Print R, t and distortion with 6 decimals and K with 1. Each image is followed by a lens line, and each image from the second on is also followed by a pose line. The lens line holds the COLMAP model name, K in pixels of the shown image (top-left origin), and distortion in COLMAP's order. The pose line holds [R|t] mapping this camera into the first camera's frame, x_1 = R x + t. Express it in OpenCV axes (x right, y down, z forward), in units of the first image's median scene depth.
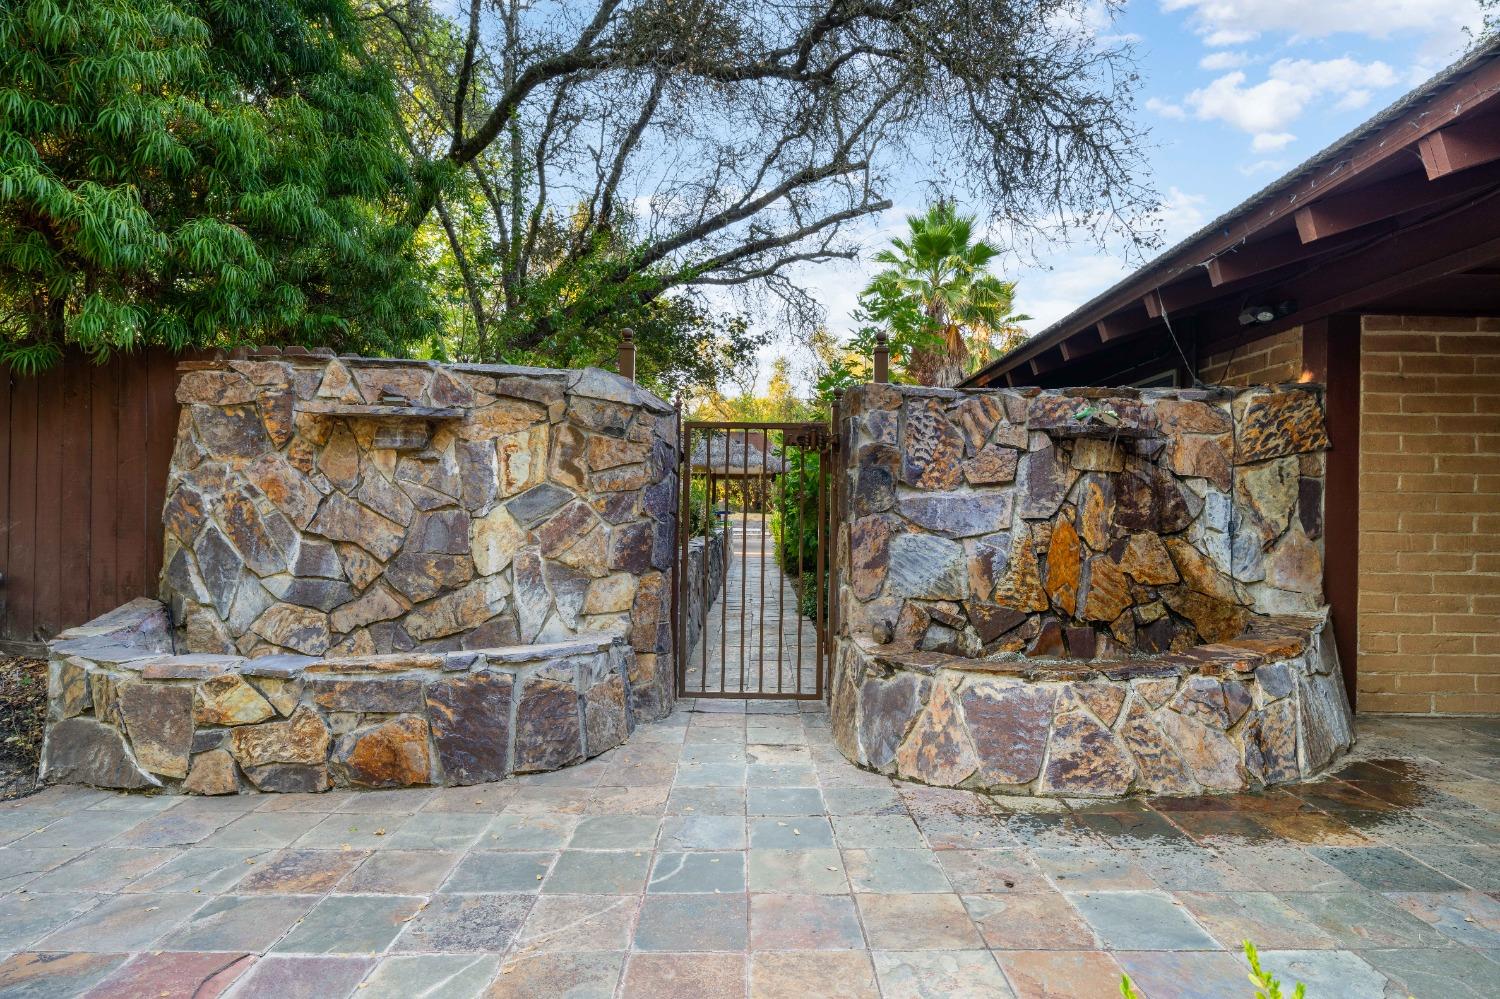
lens RADIAL K [[785.1, 0, 752.1], [0, 785.1, 497.9], [0, 0, 1]] dist [-0.001154, -0.000021]
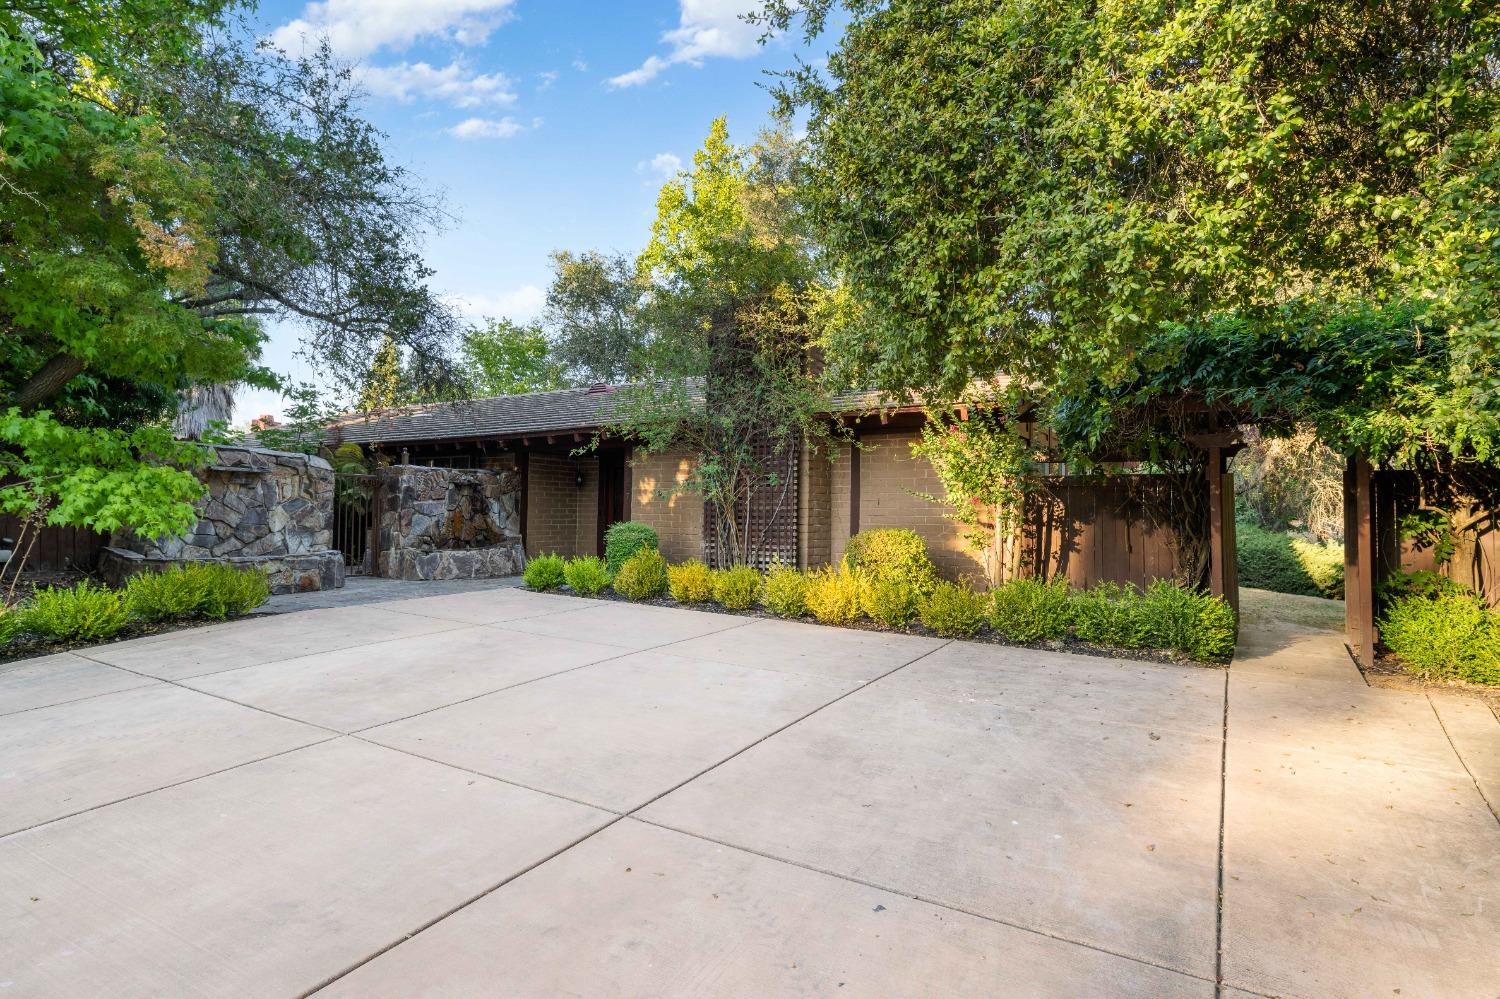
lens RADIAL K [[785.1, 0, 751.3], [0, 785.1, 496.9], [0, 0, 1]] dist [-0.001154, -0.000021]
pose [[0.532086, 0.010110, 0.846630, -1.737310], [-0.018189, 0.999834, -0.000507, -0.048417], [-0.846495, -0.015130, 0.532182, -1.789298]]
